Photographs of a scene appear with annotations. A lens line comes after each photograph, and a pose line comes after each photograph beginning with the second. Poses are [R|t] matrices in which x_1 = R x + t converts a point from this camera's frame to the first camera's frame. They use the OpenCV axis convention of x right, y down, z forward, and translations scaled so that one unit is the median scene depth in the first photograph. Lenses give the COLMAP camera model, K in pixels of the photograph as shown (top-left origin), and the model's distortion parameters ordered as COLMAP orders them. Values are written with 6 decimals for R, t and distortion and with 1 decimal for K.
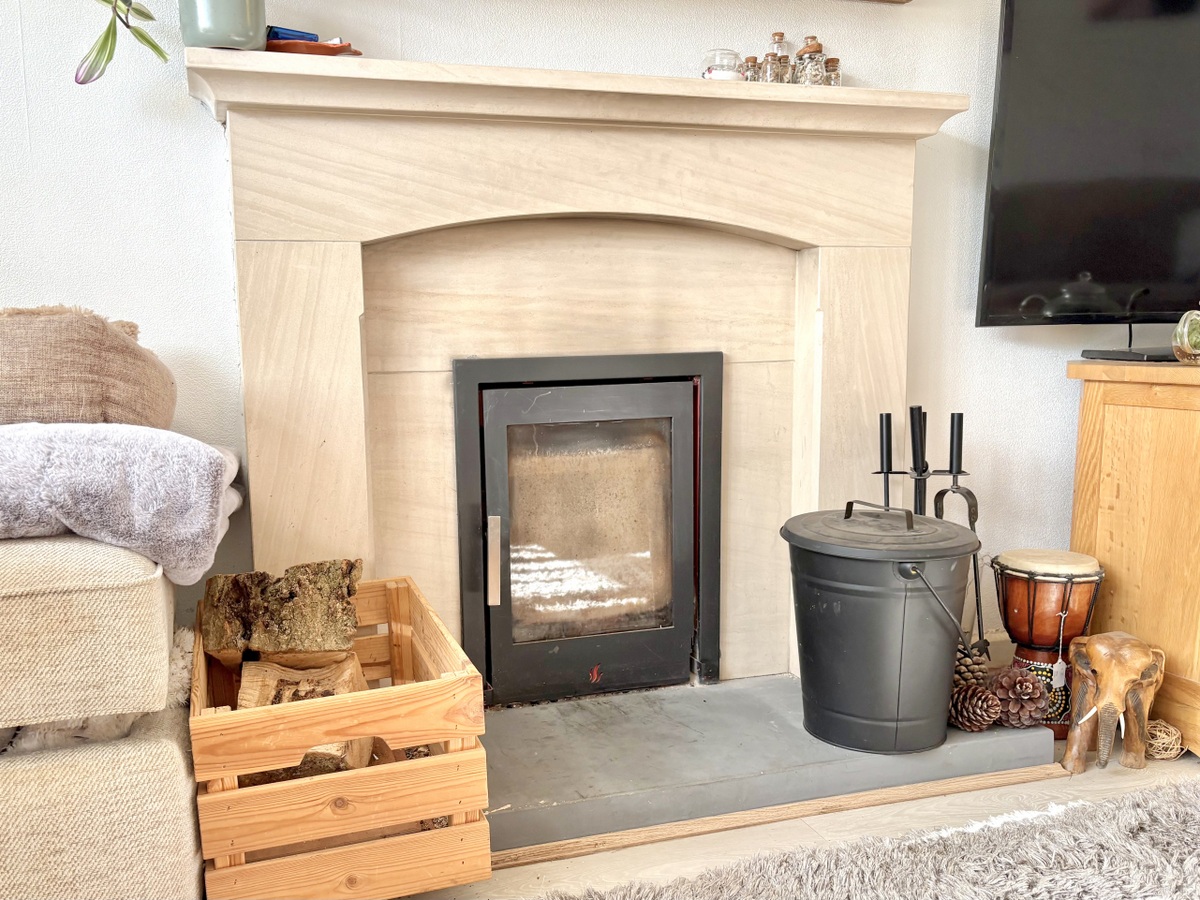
lens RADIAL K [[996.0, 0, 520.5], [0, 996.0, 492.2], [0, 0, 1]] dist [0.035505, -0.053355]
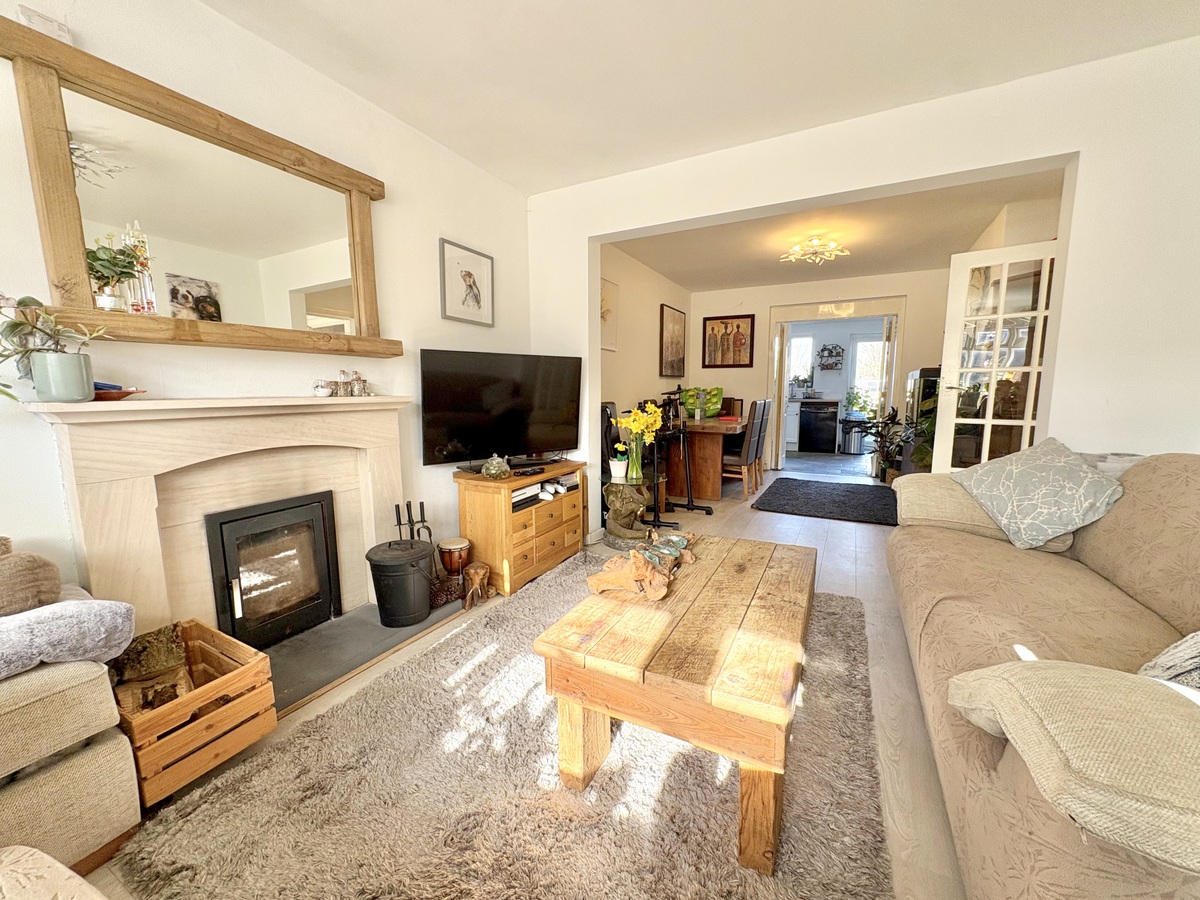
lens RADIAL K [[476.9, 0, 599.3], [0, 476.9, 452.8], [0, 0, 1]] dist [0.000522, -0.000379]
pose [[0.694389, -0.080569, 0.715075, -0.208016], [0.095376, 0.995250, 0.019521, -0.209309], [-0.713251, 0.054646, 0.698775, -0.393871]]
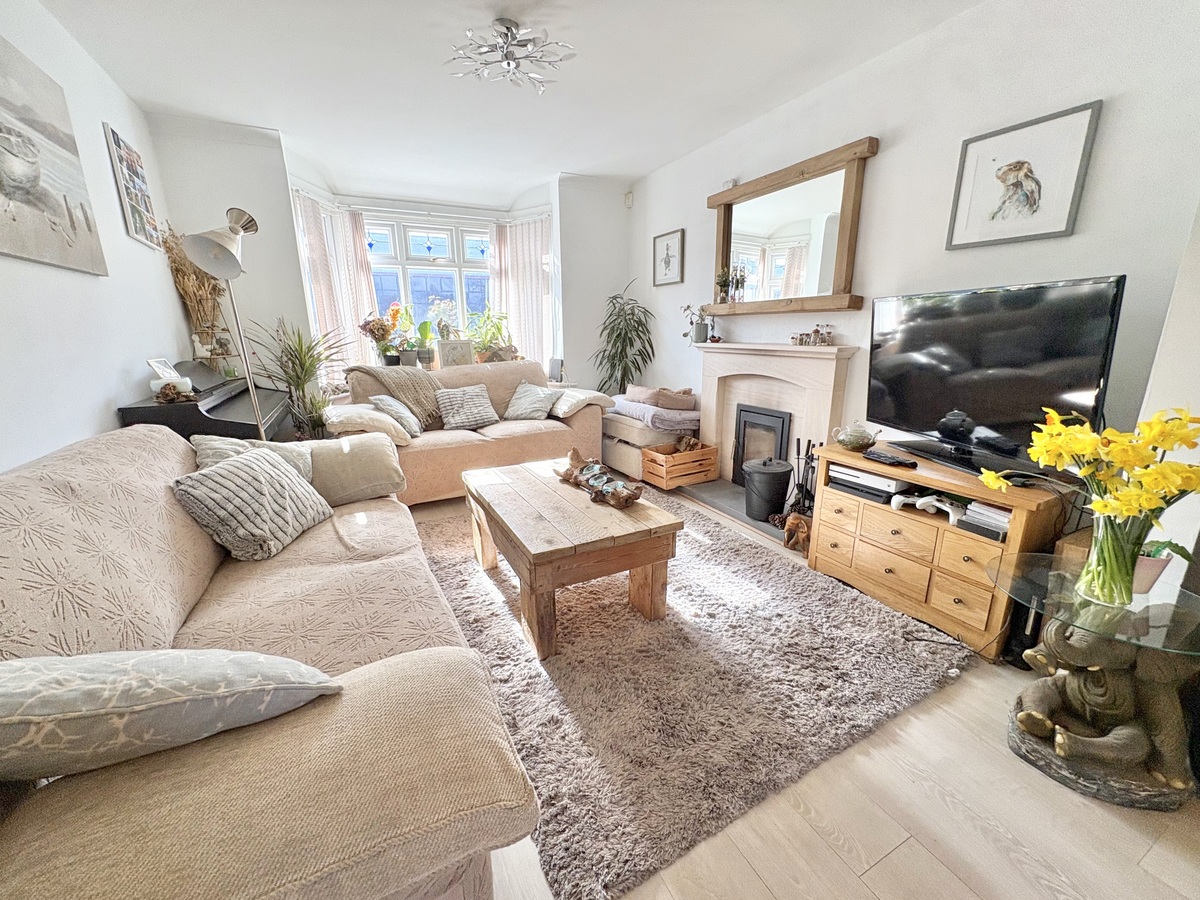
lens RADIAL K [[476.9, 0, 599.3], [0, 476.9, 452.8], [0, 0, 1]] dist [0.000522, -0.000379]
pose [[0.183666, 0.262856, -0.947193, 1.882274], [-0.135981, 0.961114, 0.240352, -0.348090], [0.973538, 0.084656, 0.212267, -0.028604]]
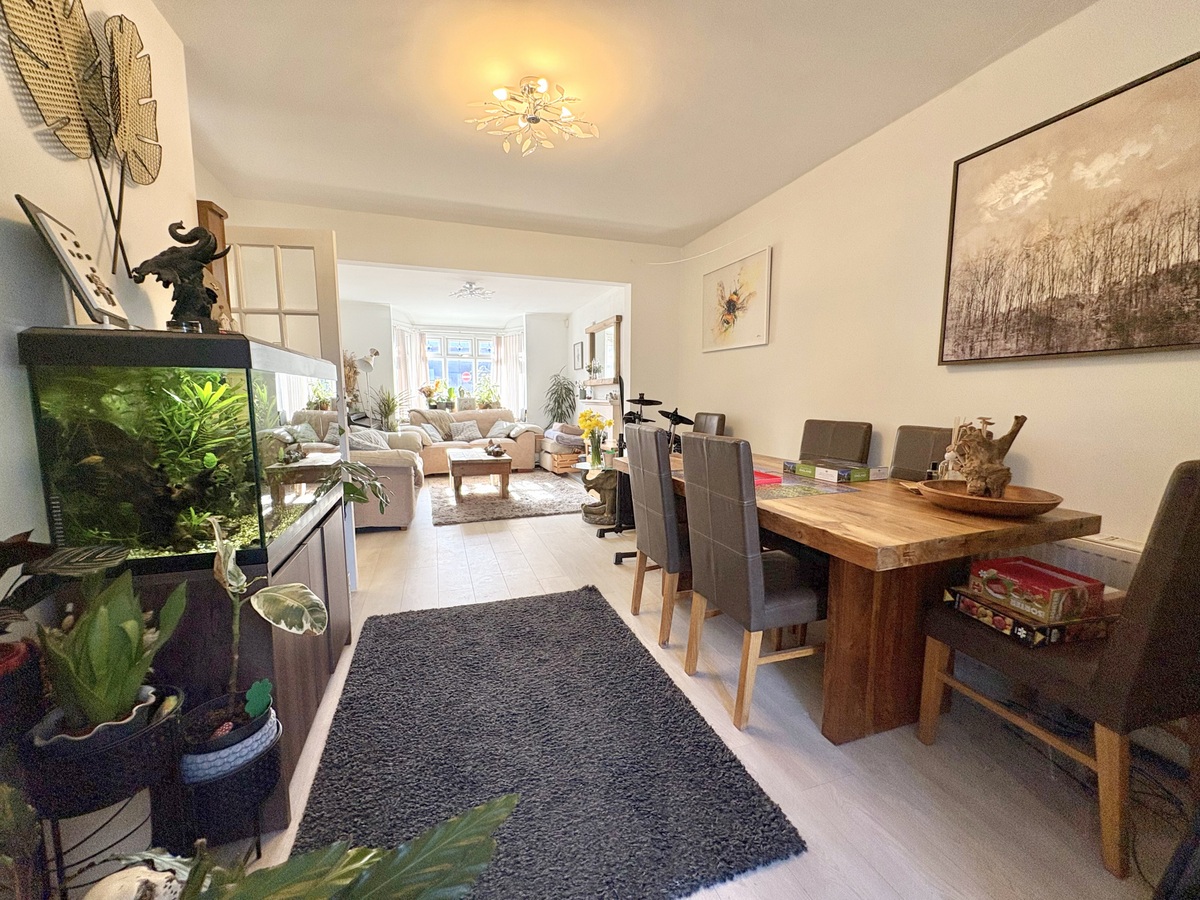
lens RADIAL K [[476.9, 0, 599.3], [0, 476.9, 452.8], [0, 0, 1]] dist [0.000522, -0.000379]
pose [[0.048506, 0.135481, -0.989592, 4.008707], [-0.148698, 0.980697, 0.126975, -0.468847], [0.987692, 0.140991, 0.067716, 0.773070]]
